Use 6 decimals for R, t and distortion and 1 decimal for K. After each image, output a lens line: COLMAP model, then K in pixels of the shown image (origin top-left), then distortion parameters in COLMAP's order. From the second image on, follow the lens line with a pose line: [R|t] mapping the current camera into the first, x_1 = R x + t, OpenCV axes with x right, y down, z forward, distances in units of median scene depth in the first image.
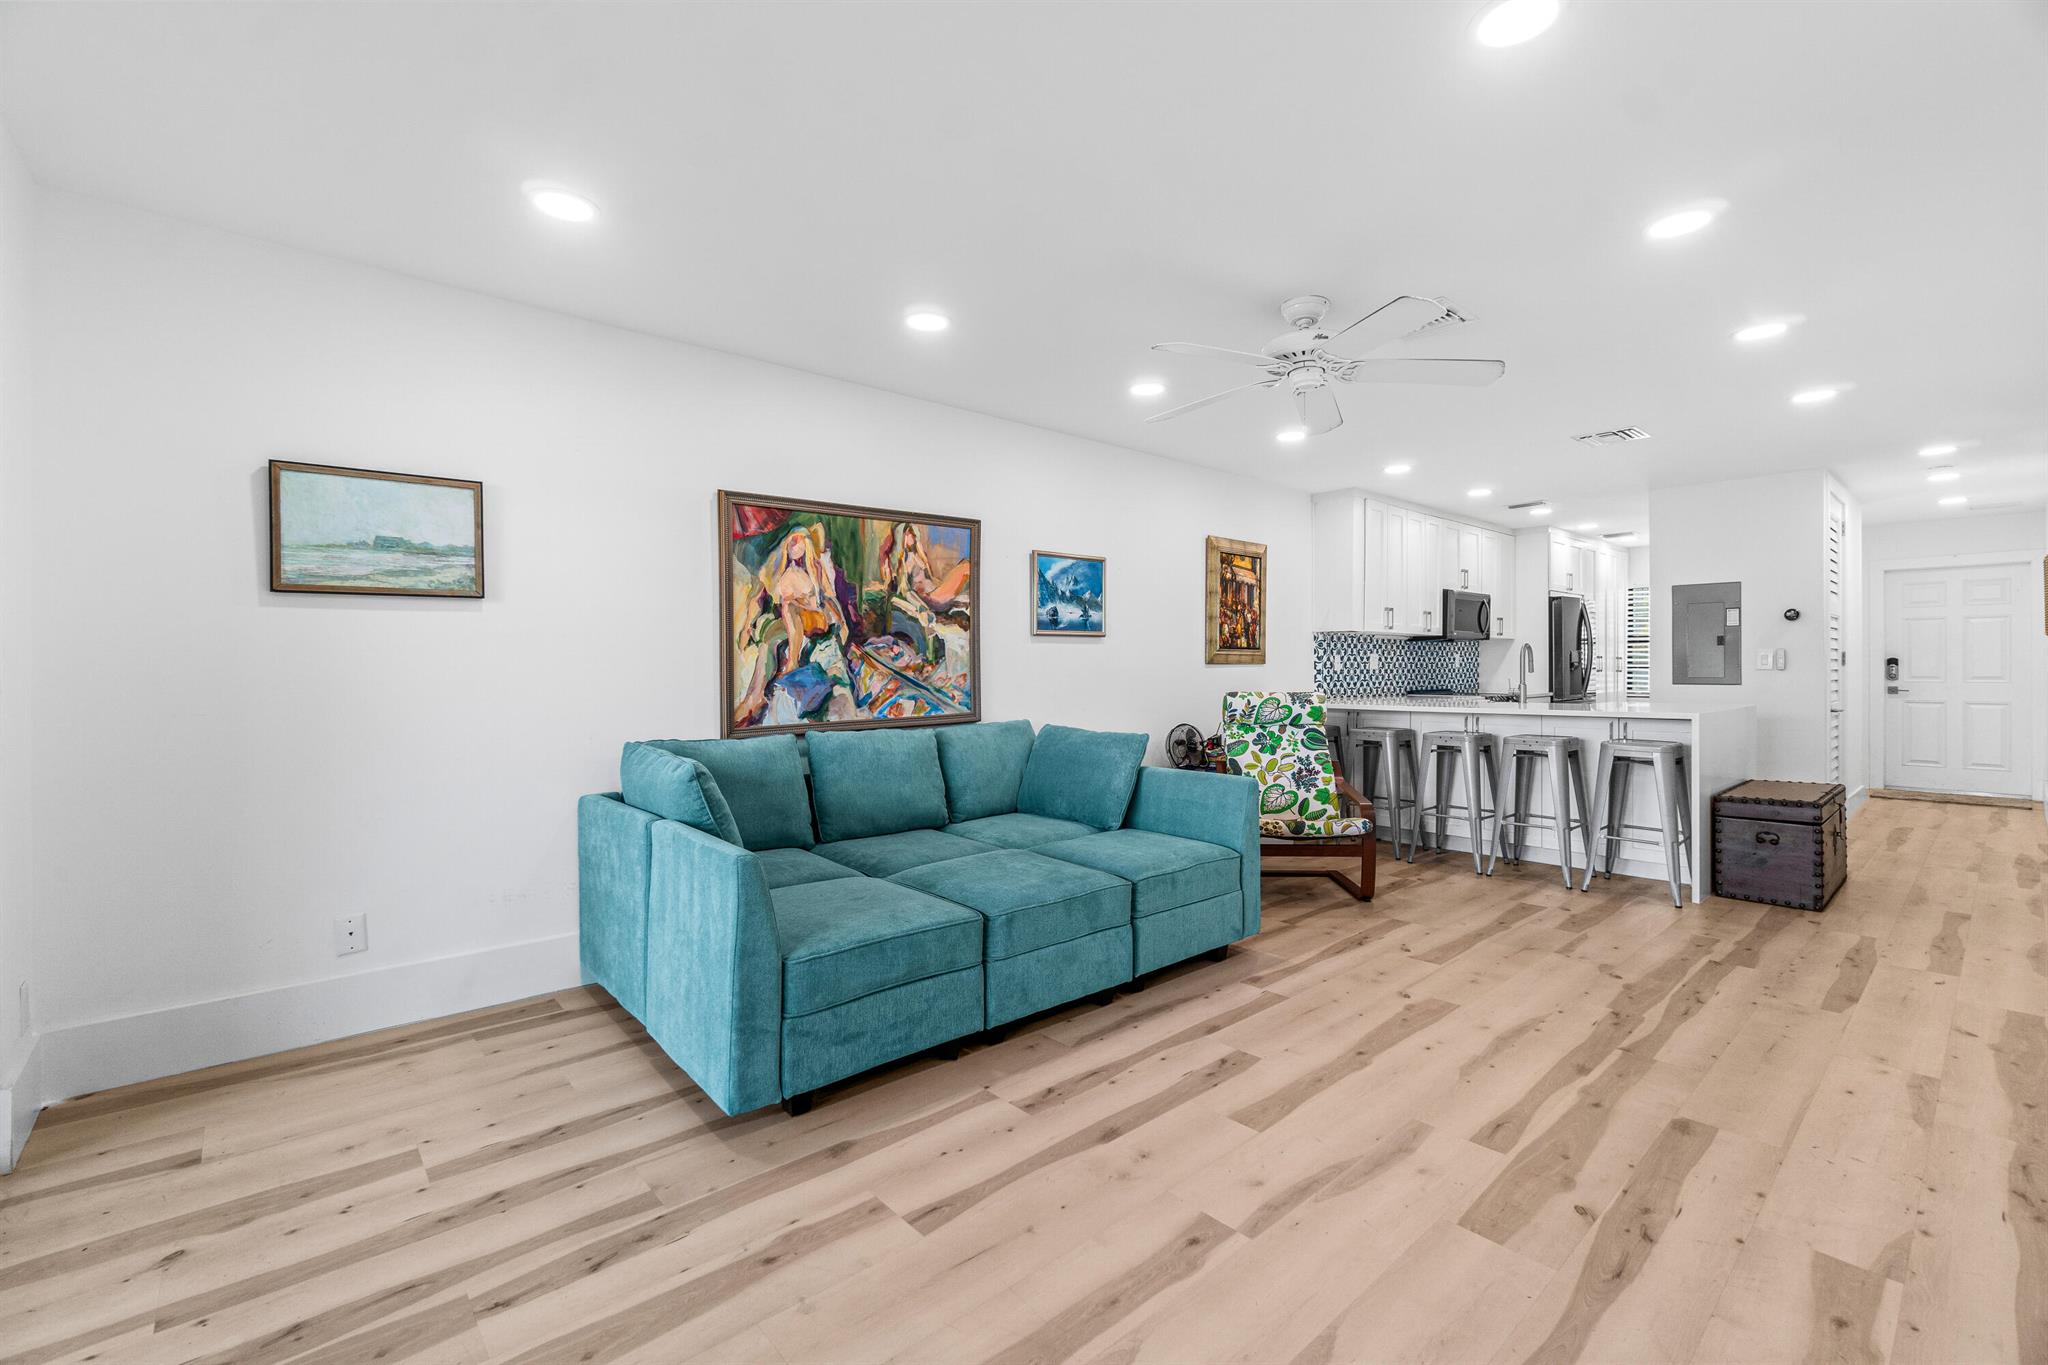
lens RADIAL K [[893.6, 0, 1008.6], [0, 893.6, 672.2], [0, 0, 1]] dist [-0.005710, 0.000779]
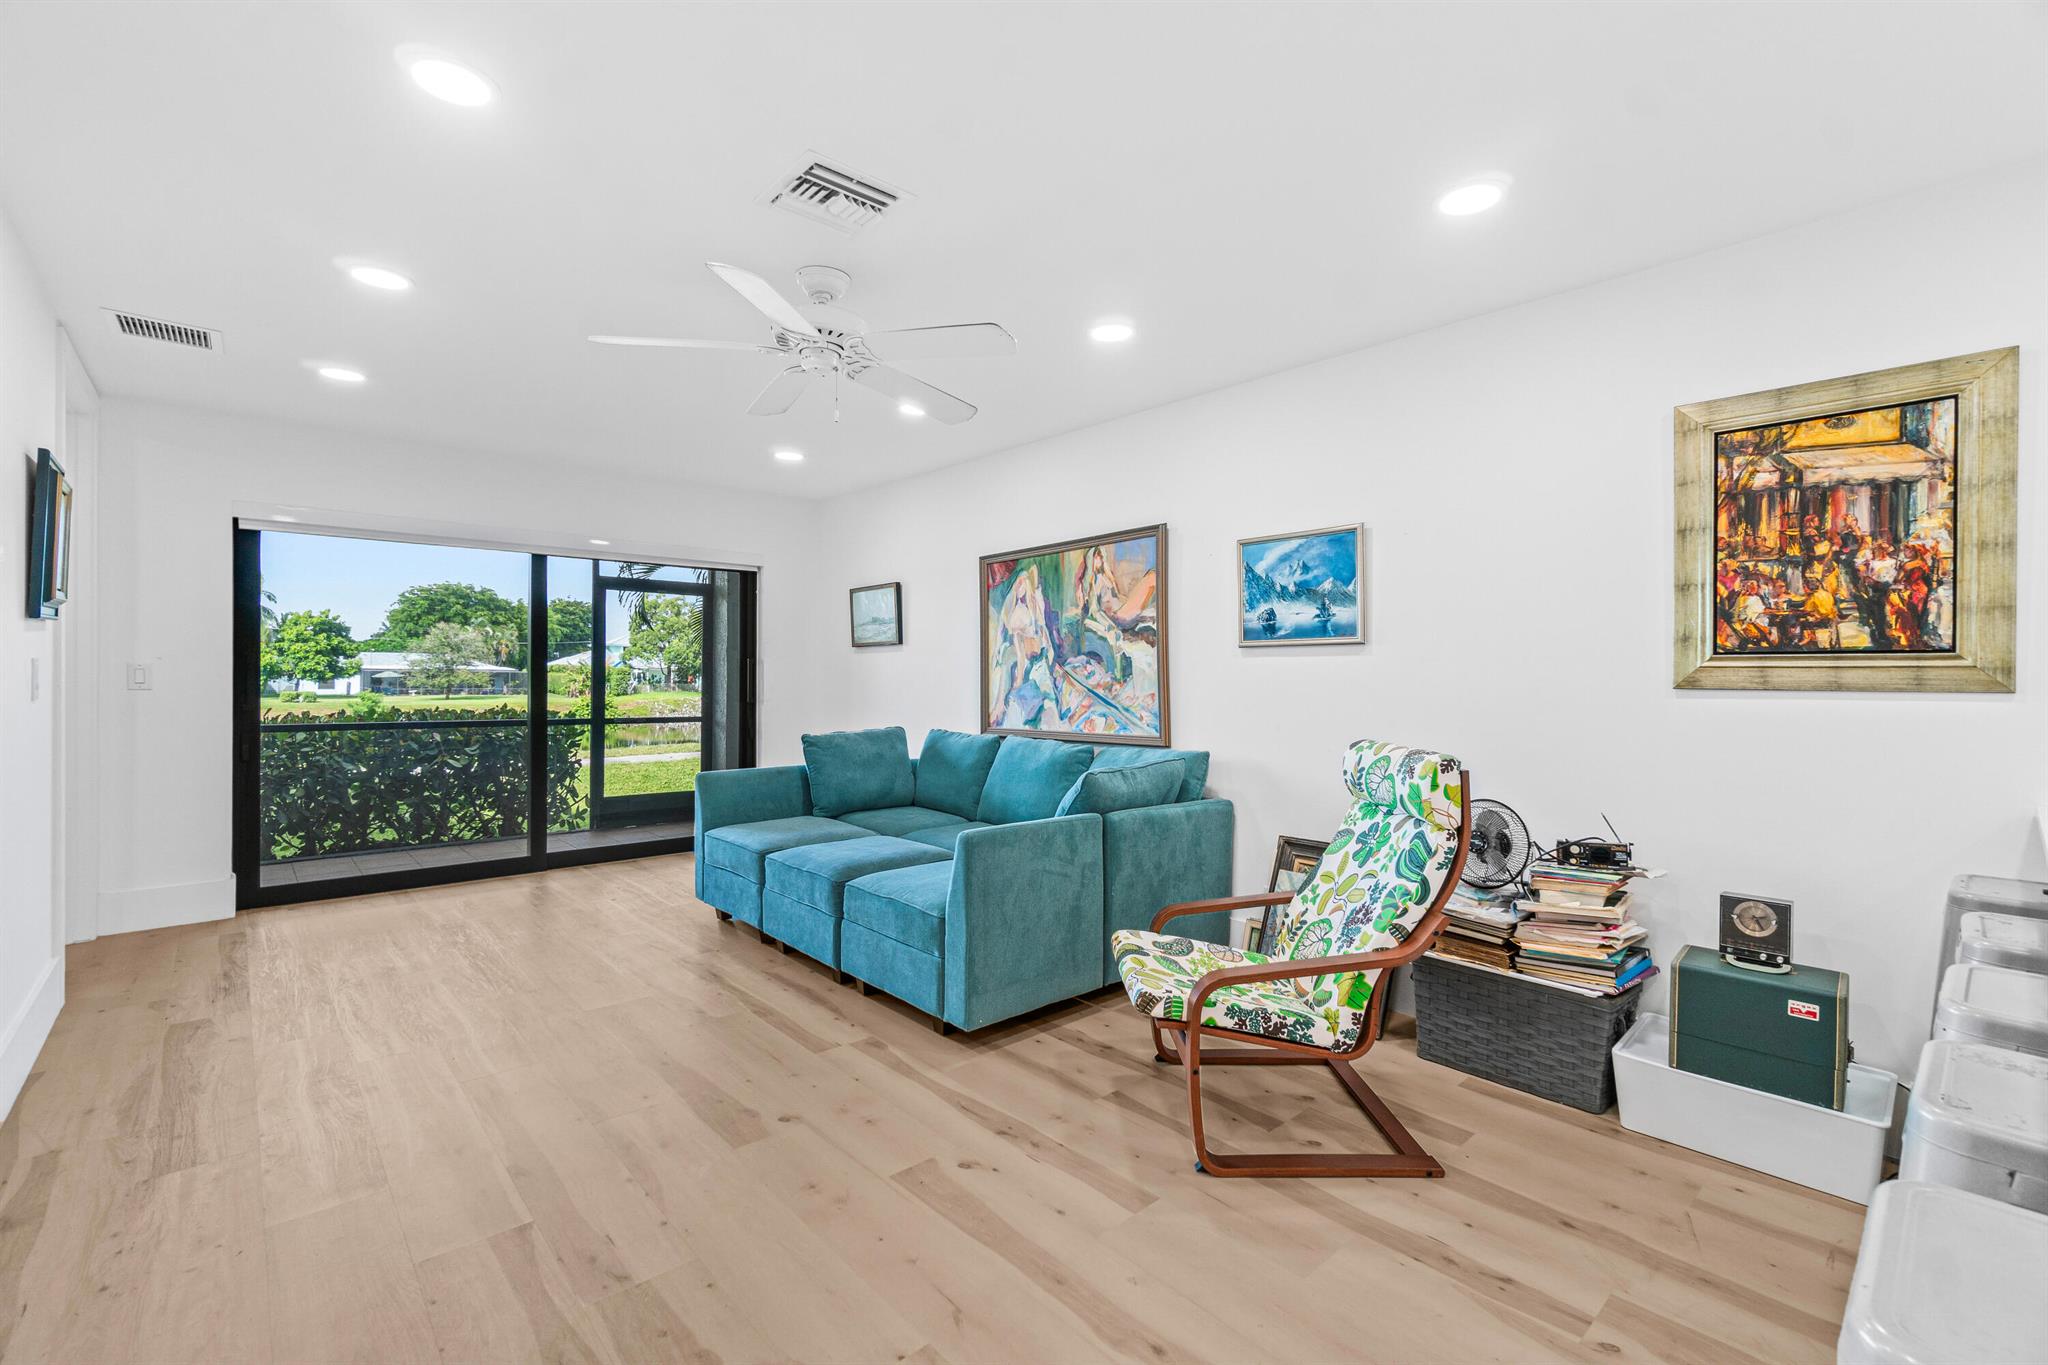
lens RADIAL K [[893.6, 0, 1031.4], [0, 893.6, 682.4], [0, 0, 1]] dist [-0.005710, 0.000779]
pose [[0.009638, 0.008488, -0.999918, 0.768787], [-0.014587, 0.999859, 0.008347, -0.013669], [0.999847, 0.014506, 0.009760, 0.761443]]
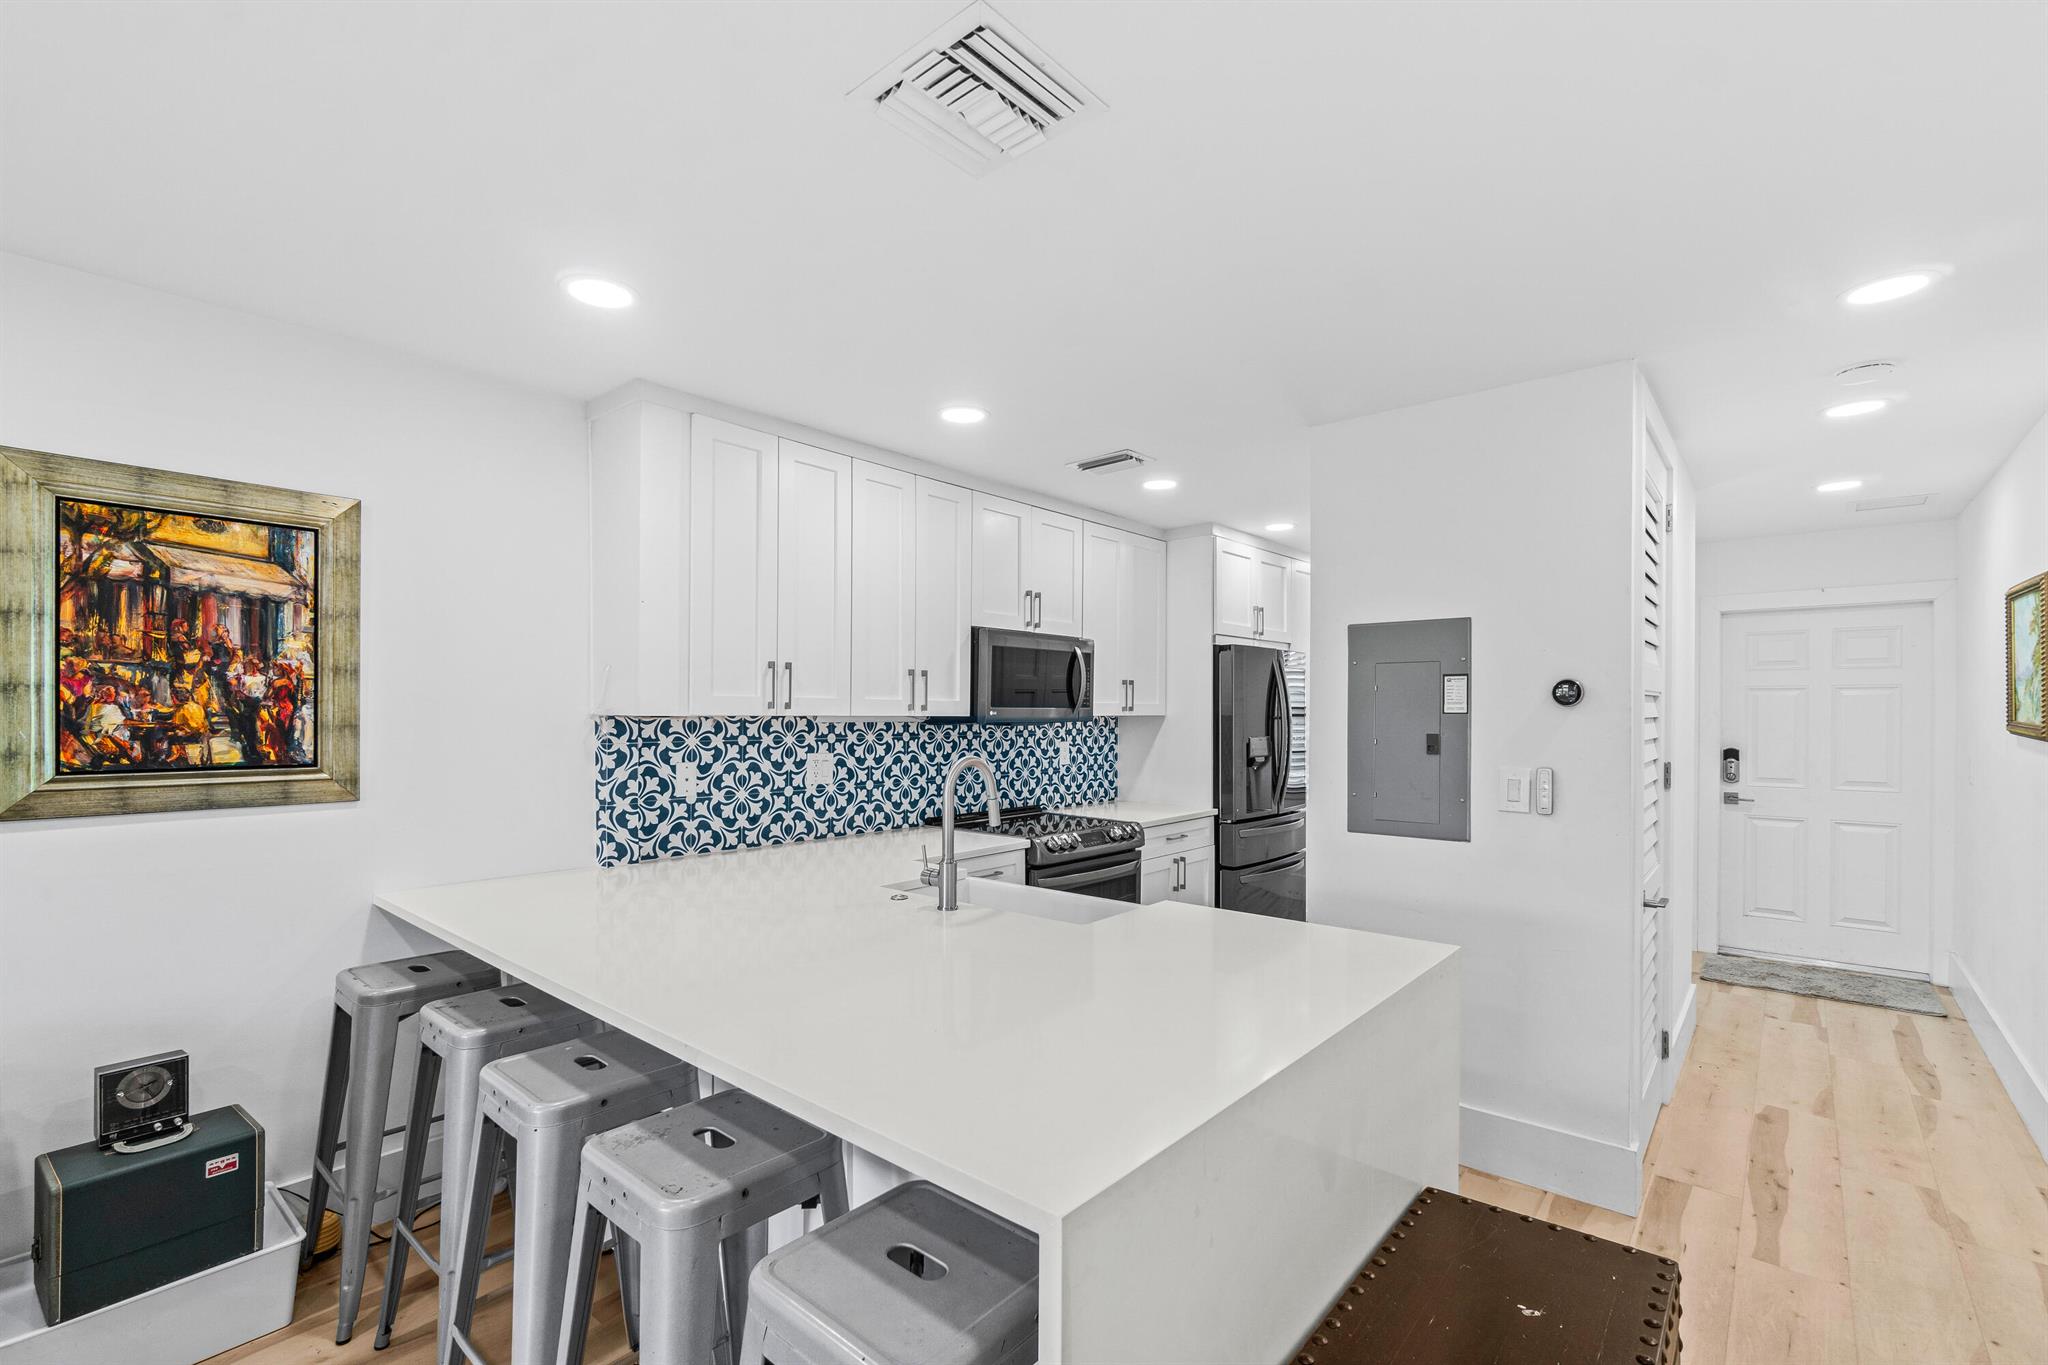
lens RADIAL K [[893.6, 0, 1013.1], [0, 893.6, 710.5], [0, 0, 1]] dist [-0.005710, 0.000779]
pose [[0.991526, 0.006662, 0.129737, 0.644827], [-0.005769, 0.999957, -0.007259, -0.059273], [-0.129779, 0.006449, 0.991522, 0.699664]]
